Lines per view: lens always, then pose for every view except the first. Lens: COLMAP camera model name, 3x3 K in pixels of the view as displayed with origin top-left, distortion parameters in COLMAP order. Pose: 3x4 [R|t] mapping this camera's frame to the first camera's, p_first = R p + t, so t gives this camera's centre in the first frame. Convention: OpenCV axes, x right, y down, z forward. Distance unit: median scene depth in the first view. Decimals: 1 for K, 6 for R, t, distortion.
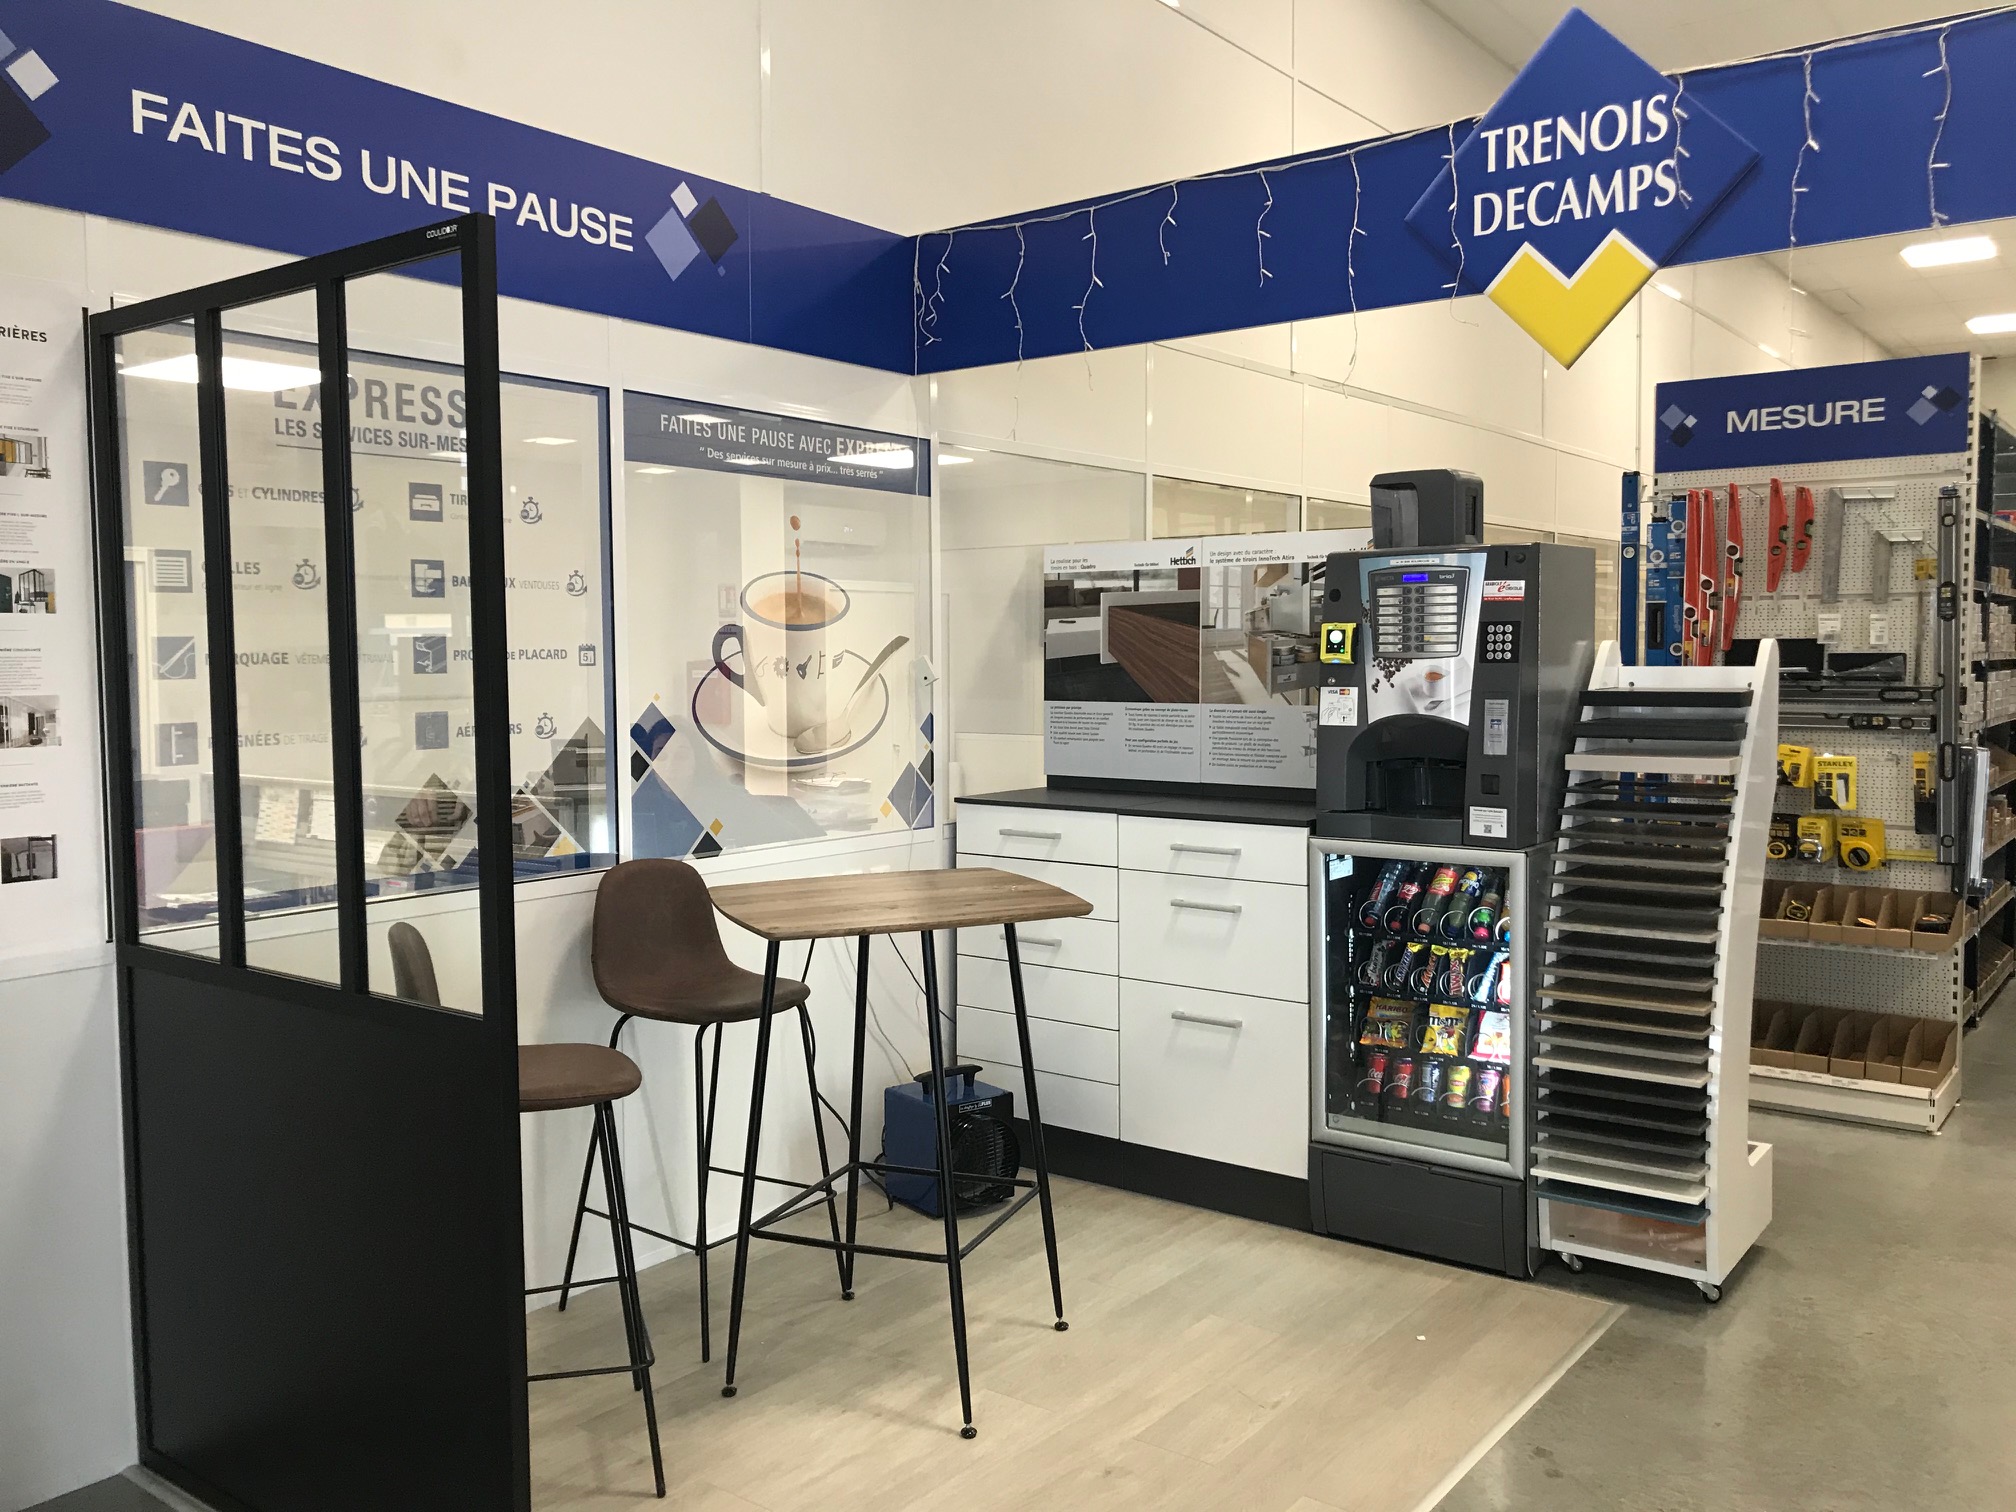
lens RADIAL K [[1644.0, 0, 1008.0], [0, 1644.0, 756.0], [0, 0, 1]] dist [0.051786, 0.008512]
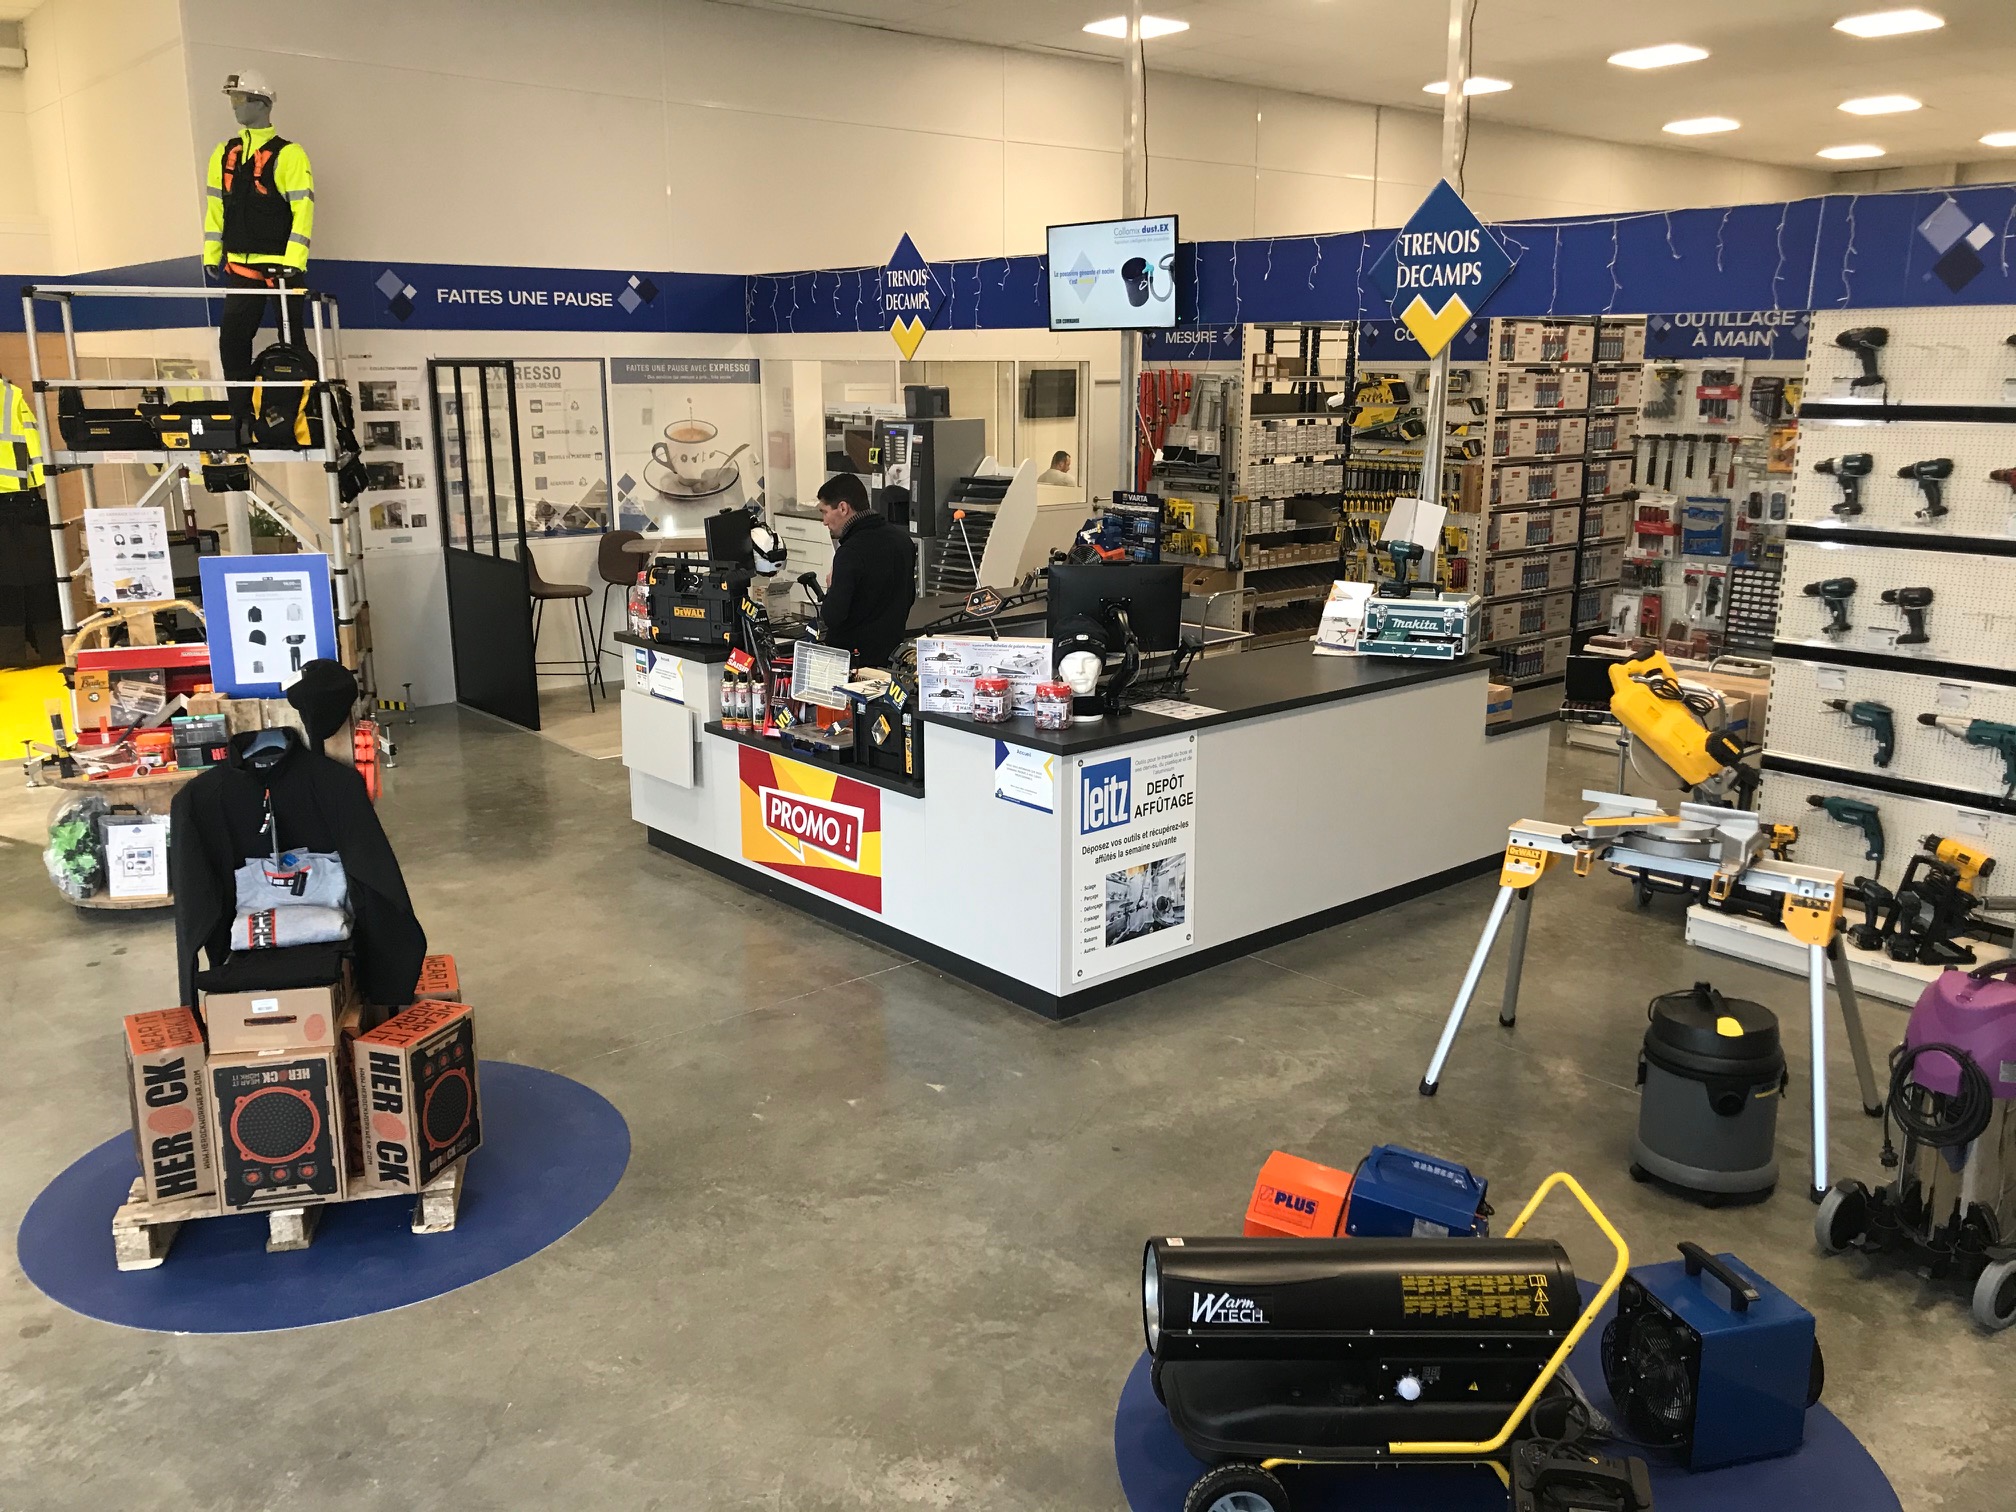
lens RADIAL K [[1644.0, 0, 1008.0], [0, 1644.0, 756.0], [0, 0, 1]] dist [0.051786, 0.008512]
pose [[0.972738, 0.060414, -0.223900, 1.059023], [-0.020497, 0.984090, 0.176486, -0.068722], [0.231000, -0.167086, 0.958499, -1.582689]]
